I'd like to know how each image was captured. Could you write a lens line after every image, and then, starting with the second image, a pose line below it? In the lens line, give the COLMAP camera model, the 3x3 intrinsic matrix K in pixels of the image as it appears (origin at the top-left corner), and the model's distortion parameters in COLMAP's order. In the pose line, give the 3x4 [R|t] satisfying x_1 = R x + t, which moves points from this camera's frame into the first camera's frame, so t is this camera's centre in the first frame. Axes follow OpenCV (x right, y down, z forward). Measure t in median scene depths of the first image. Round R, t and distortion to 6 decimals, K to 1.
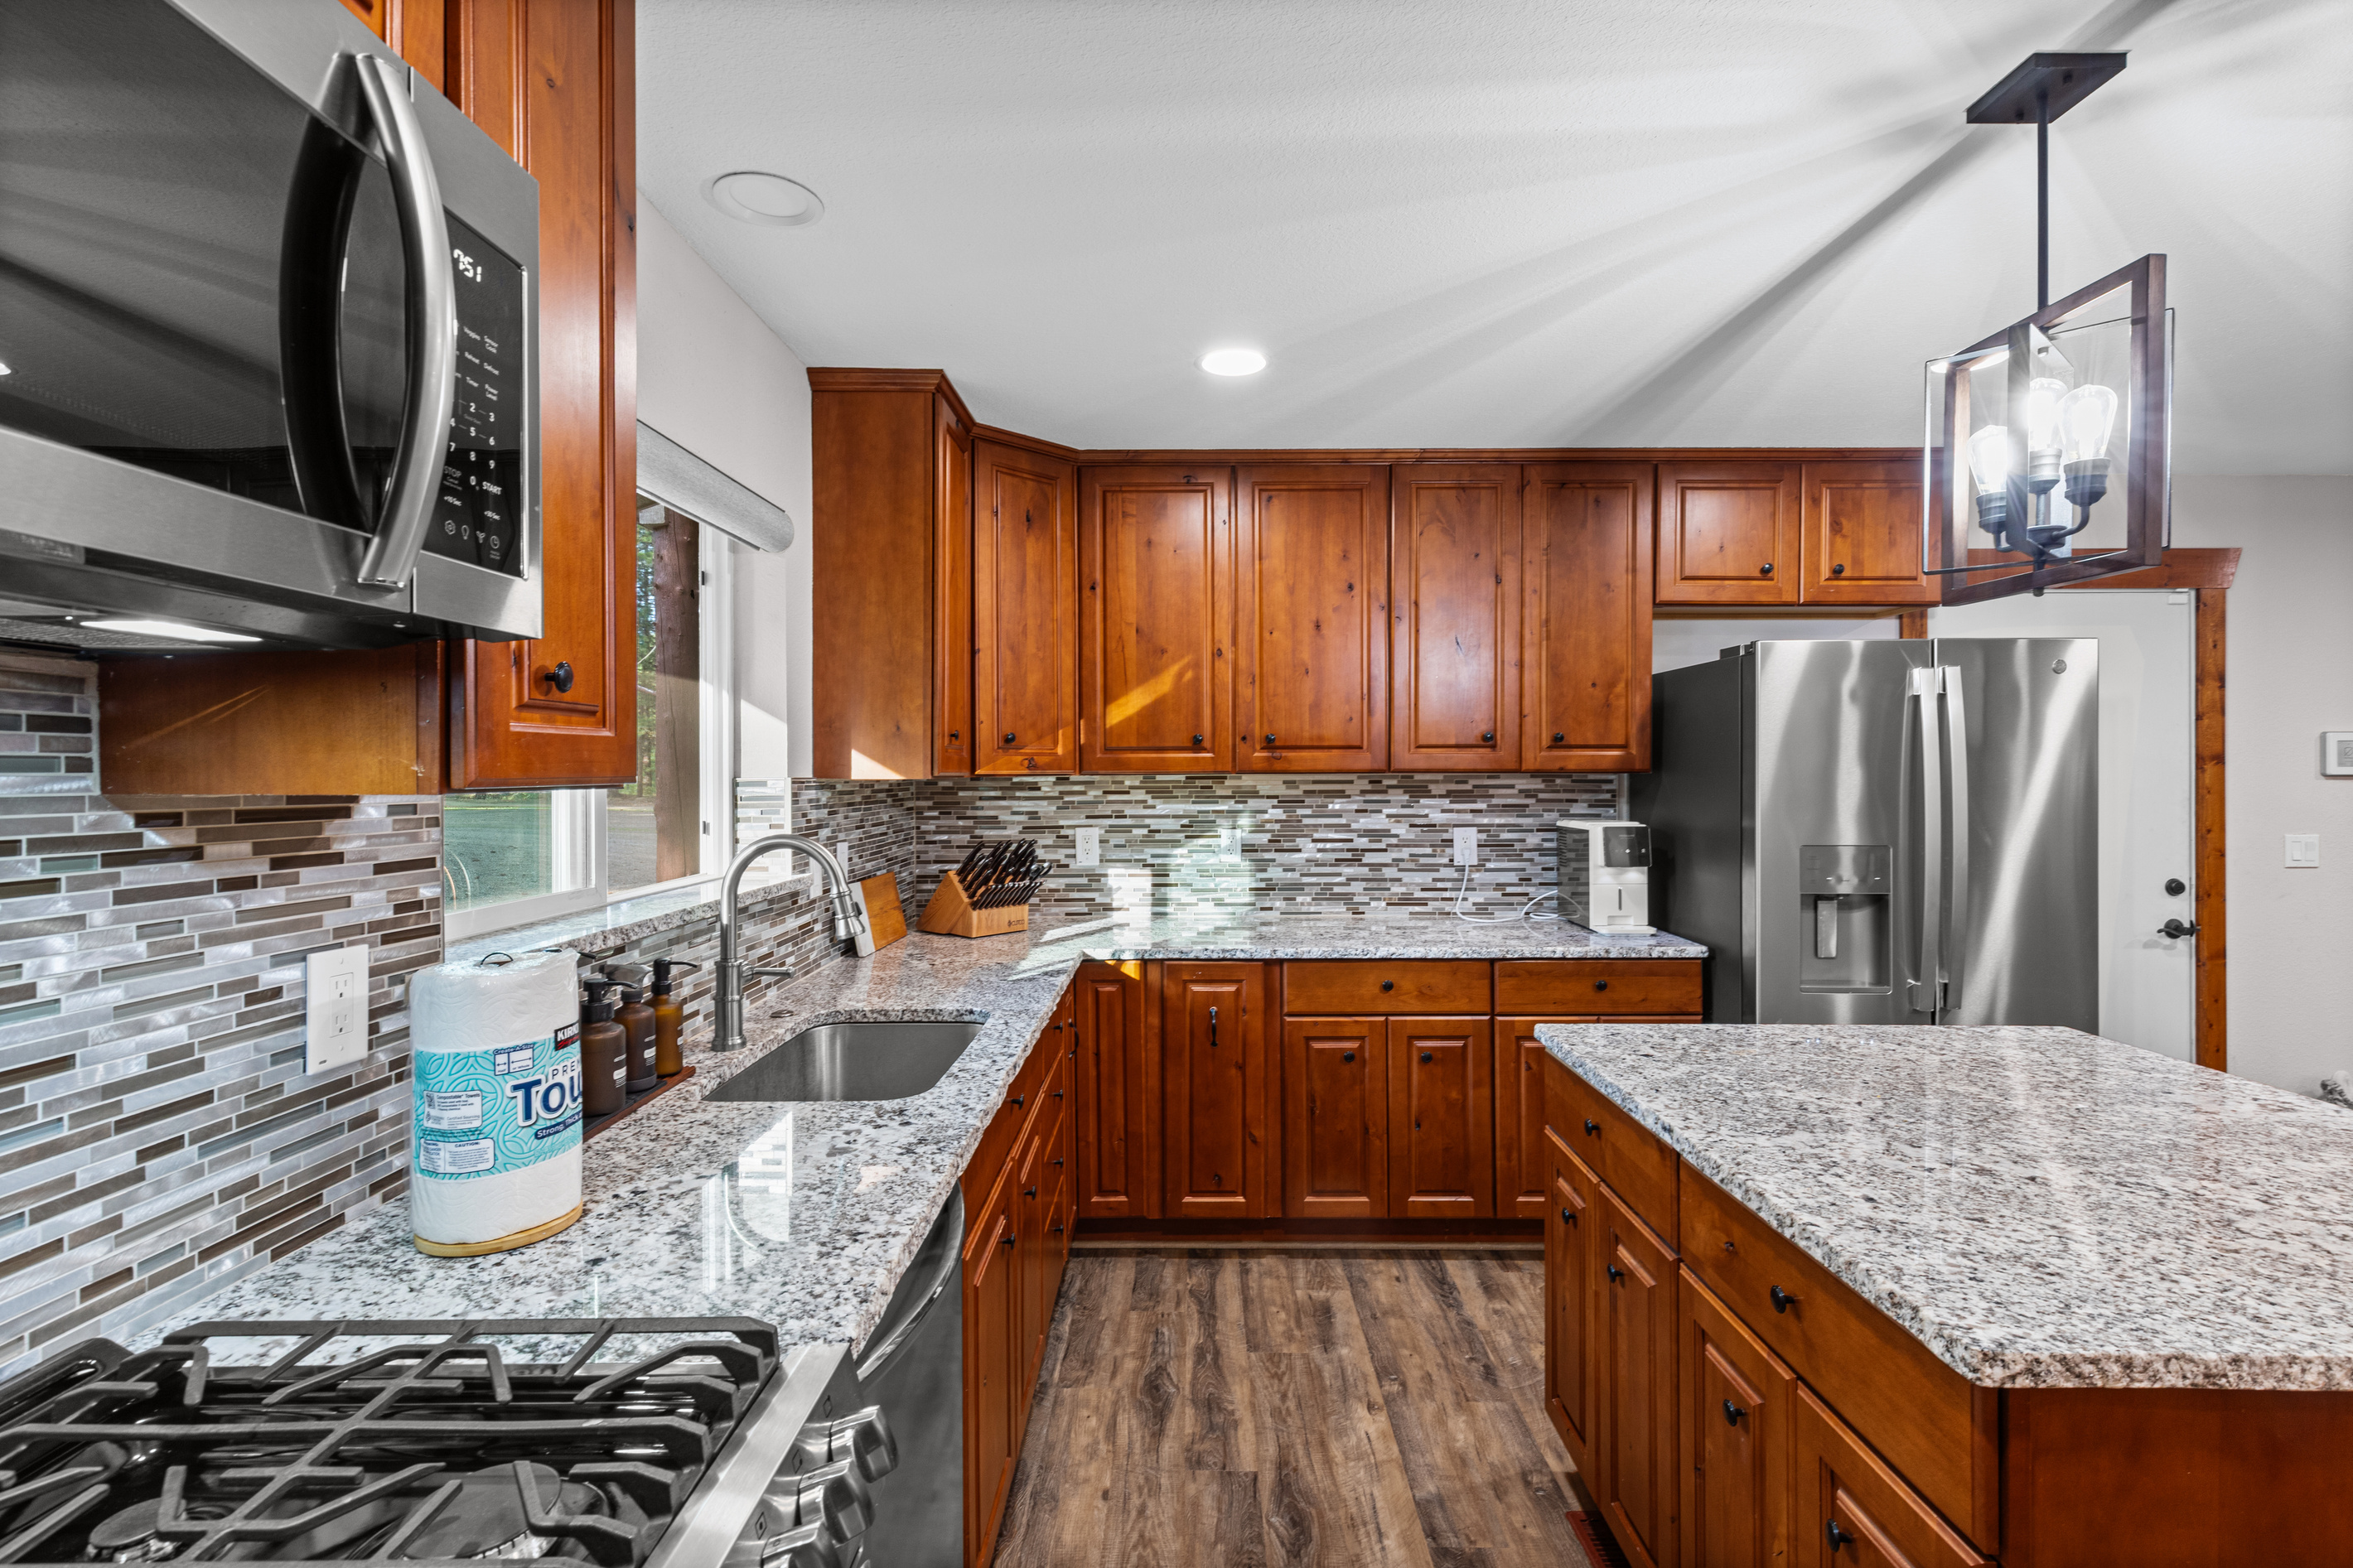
lens RADIAL K [[1068.9, 0, 1181.8], [0, 1068.9, 777.0], [0, 0, 1]] dist [0.010023, -0.002671]
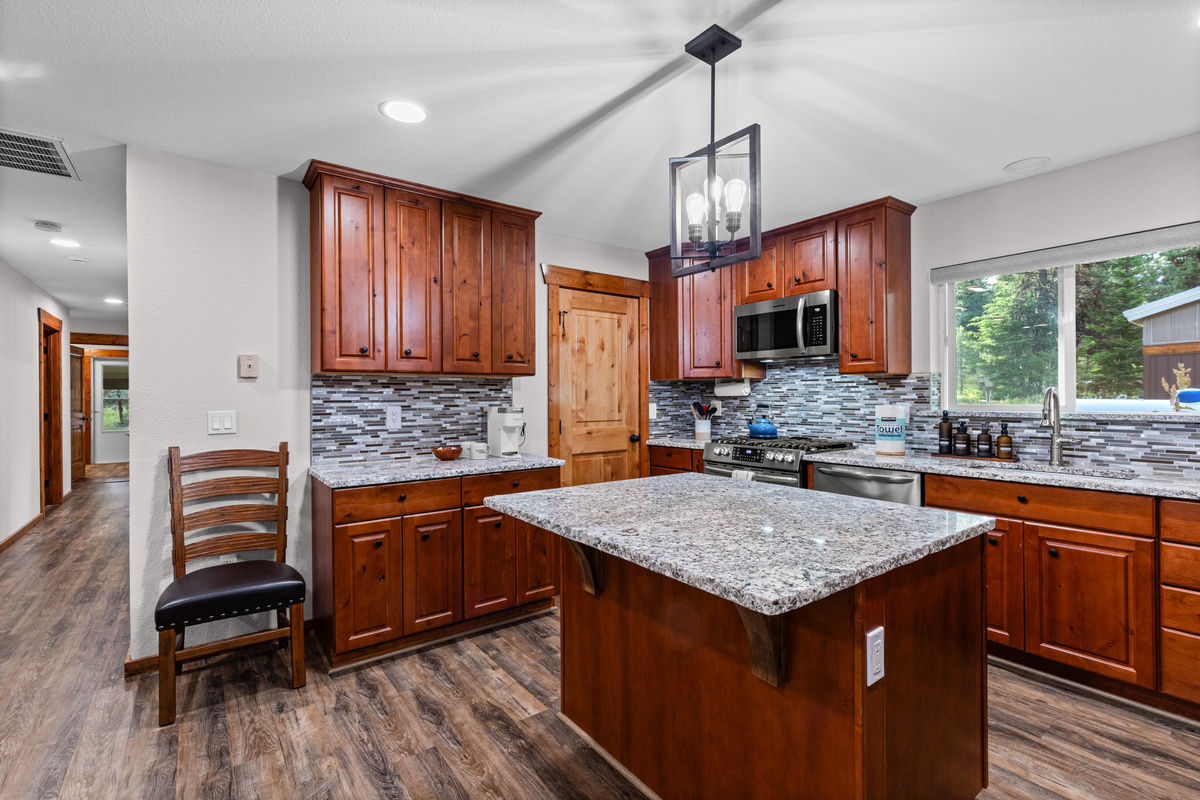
lens RADIAL K [[545.2, 0, 602.4], [0, 545.2, 396.9], [0, 0, 1]] dist [0.010023, -0.002671]
pose [[-0.793620, 0.005276, -0.608390, 0.881304], [0.002276, 0.999981, 0.005703, 0.045015], [0.608409, 0.003142, -0.793618, 0.927777]]
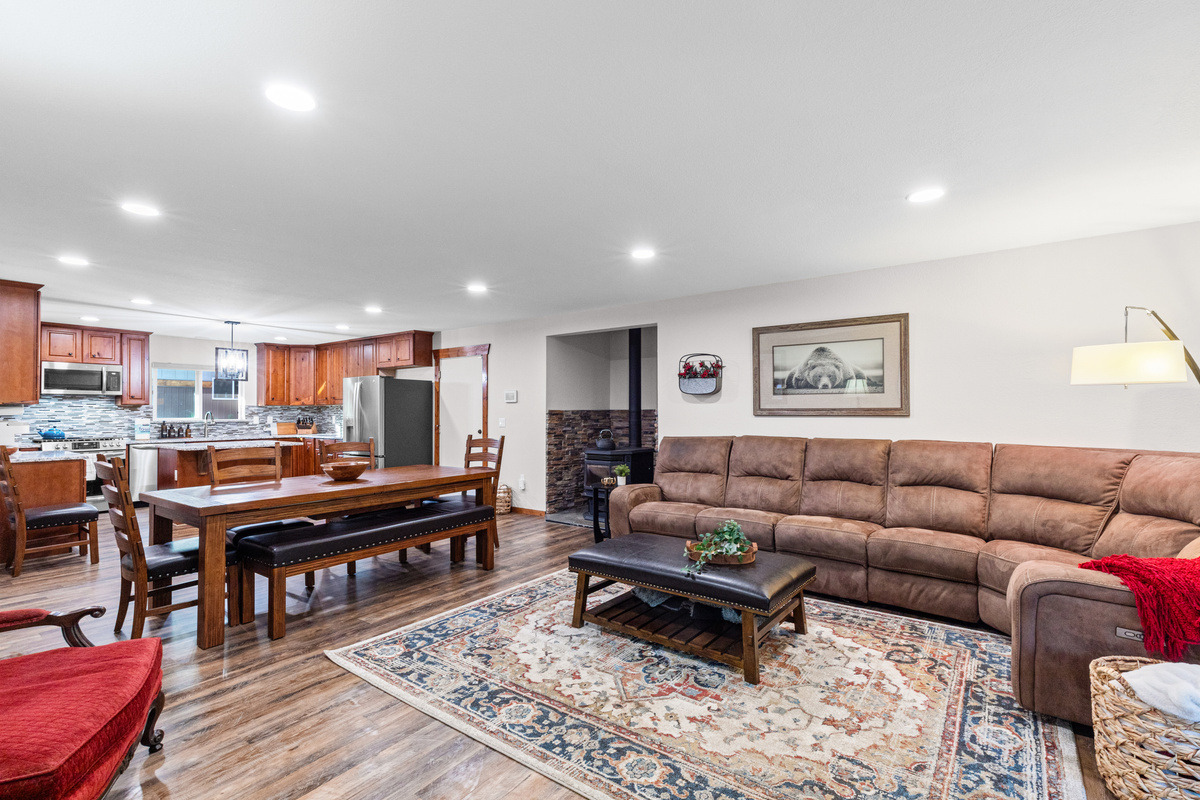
lens RADIAL K [[545.2, 0, 610.7], [0, 545.2, 406.2], [0, 0, 1]] dist [0.010023, -0.002671]
pose [[0.812836, -0.008122, -0.582436, 3.053823], [0.000542, 0.999913, -0.013188, 0.045138], [0.582492, 0.010404, 0.812769, -0.415646]]
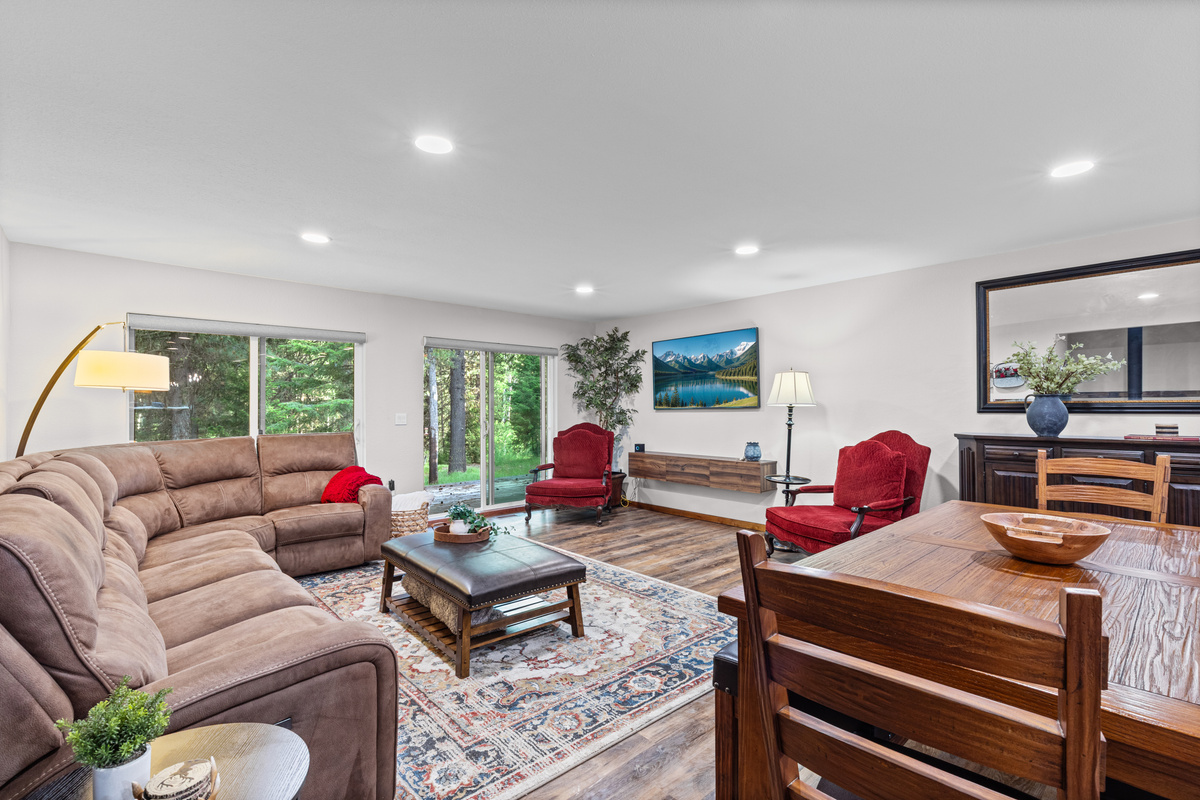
lens RADIAL K [[545.2, 0, 609.1], [0, 545.2, 405.1], [0, 0, 1]] dist [0.010023, -0.002671]
pose [[-0.681269, 0.008503, 0.731984, 1.580488], [0.006301, 0.999964, -0.005751, 0.042172], [-0.732006, 0.000694, -0.681298, 1.080588]]
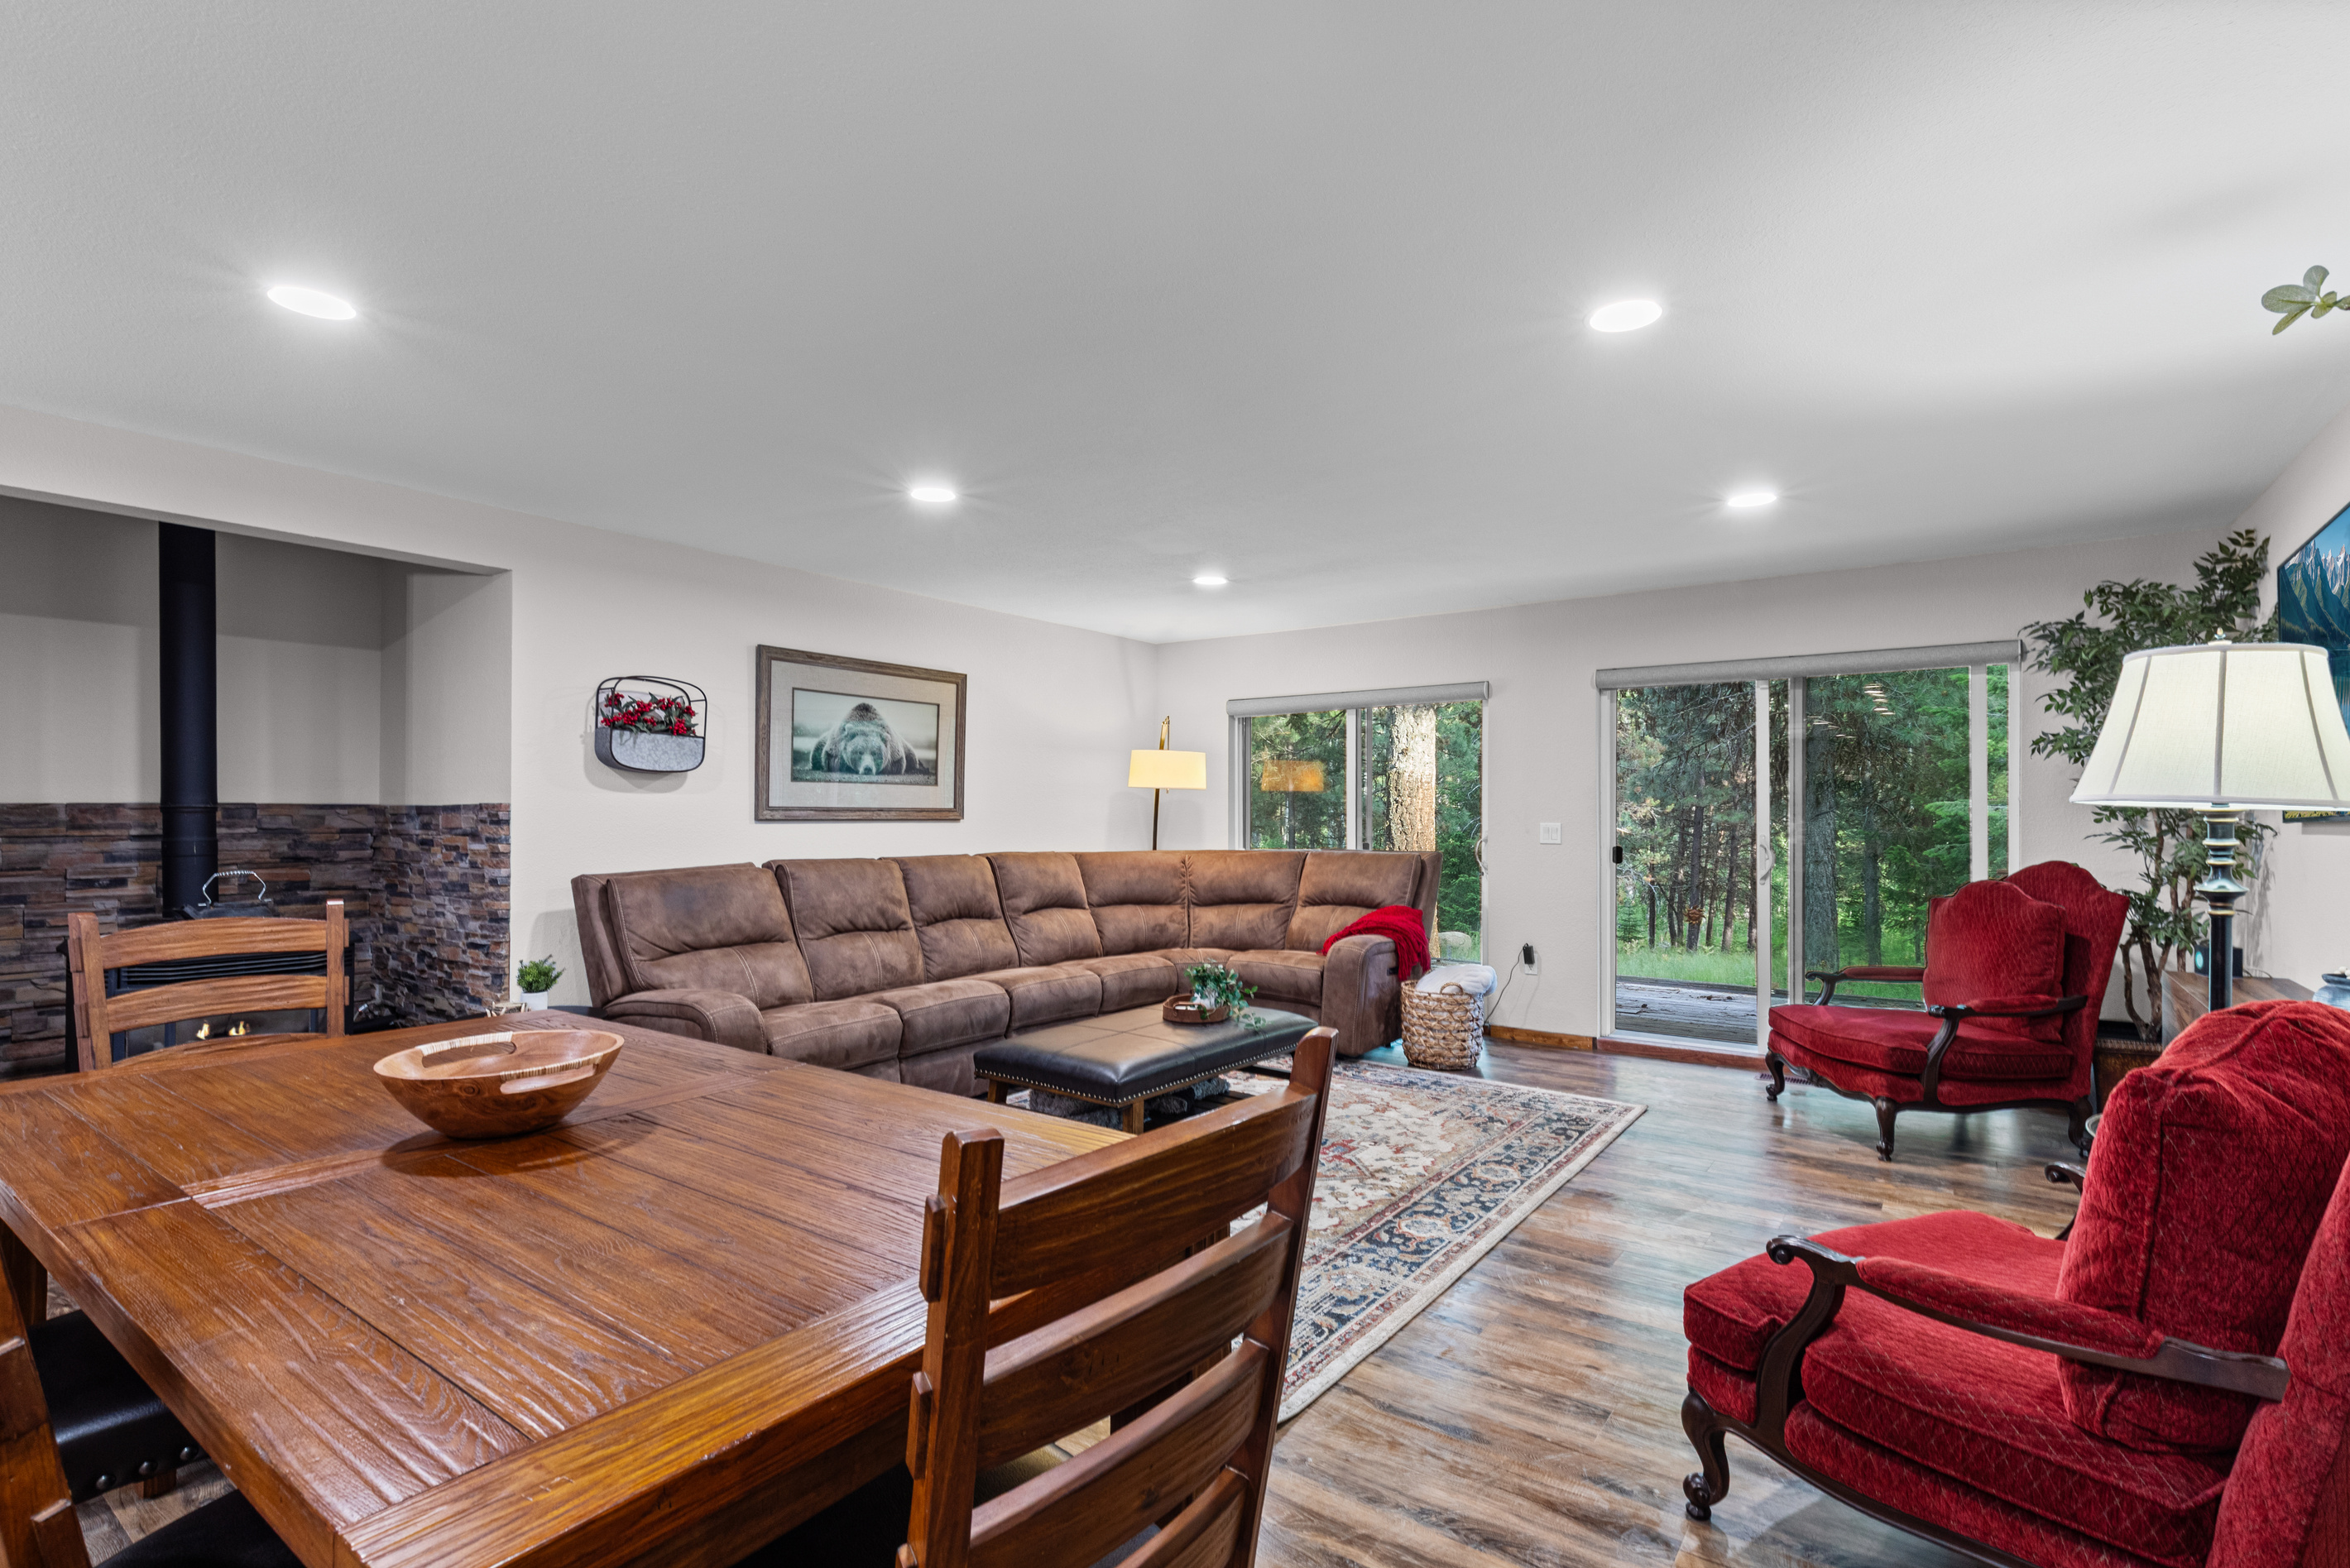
lens RADIAL K [[1067.7, 0, 1222.2], [0, 1067.7, 804.9], [0, 0, 1]] dist [0.010023, -0.002671]
pose [[0.569558, 0.011010, 0.821877, 1.472662], [-0.000669, 0.999916, -0.012932, 0.049688], [-0.821951, 0.006816, 0.569518, -0.317007]]
